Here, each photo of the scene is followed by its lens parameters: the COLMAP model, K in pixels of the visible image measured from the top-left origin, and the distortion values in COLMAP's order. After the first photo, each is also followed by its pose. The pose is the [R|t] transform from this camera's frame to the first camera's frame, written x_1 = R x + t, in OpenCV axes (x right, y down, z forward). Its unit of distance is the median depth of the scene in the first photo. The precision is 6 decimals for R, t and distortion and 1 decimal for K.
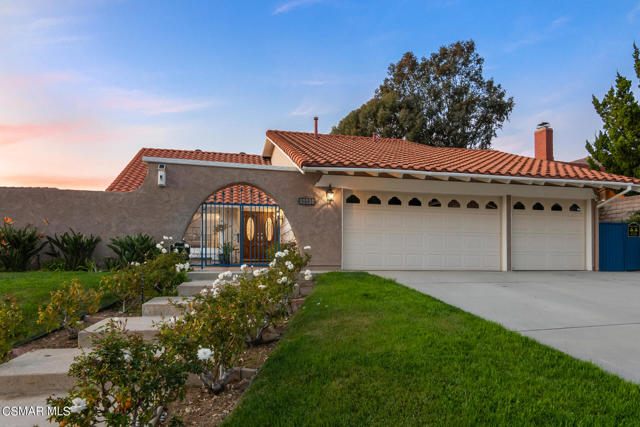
lens RADIAL K [[408.4, 0, 335.9], [0, 408.4, 250.6], [0, 0, 1]] dist [0.003894, -0.001705]
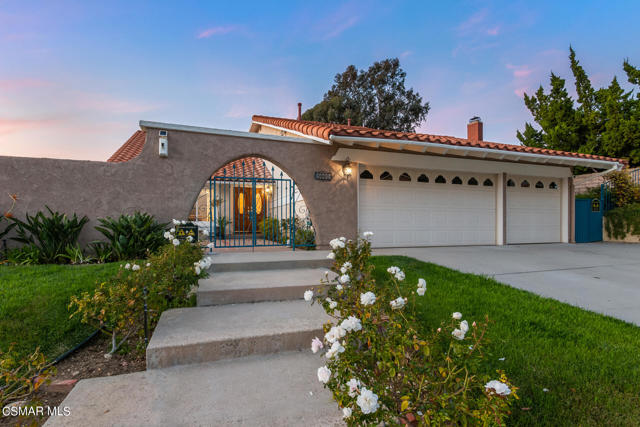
lens RADIAL K [[291.5, 0, 306.9], [0, 291.5, 223.8], [0, 0, 1]] dist [-0.004822, 0.000283]
pose [[0.996662, -0.005148, 0.081474, -0.142206], [0.003126, 0.999684, 0.024934, -0.024584], [-0.081576, -0.024596, 0.996364, 0.293052]]
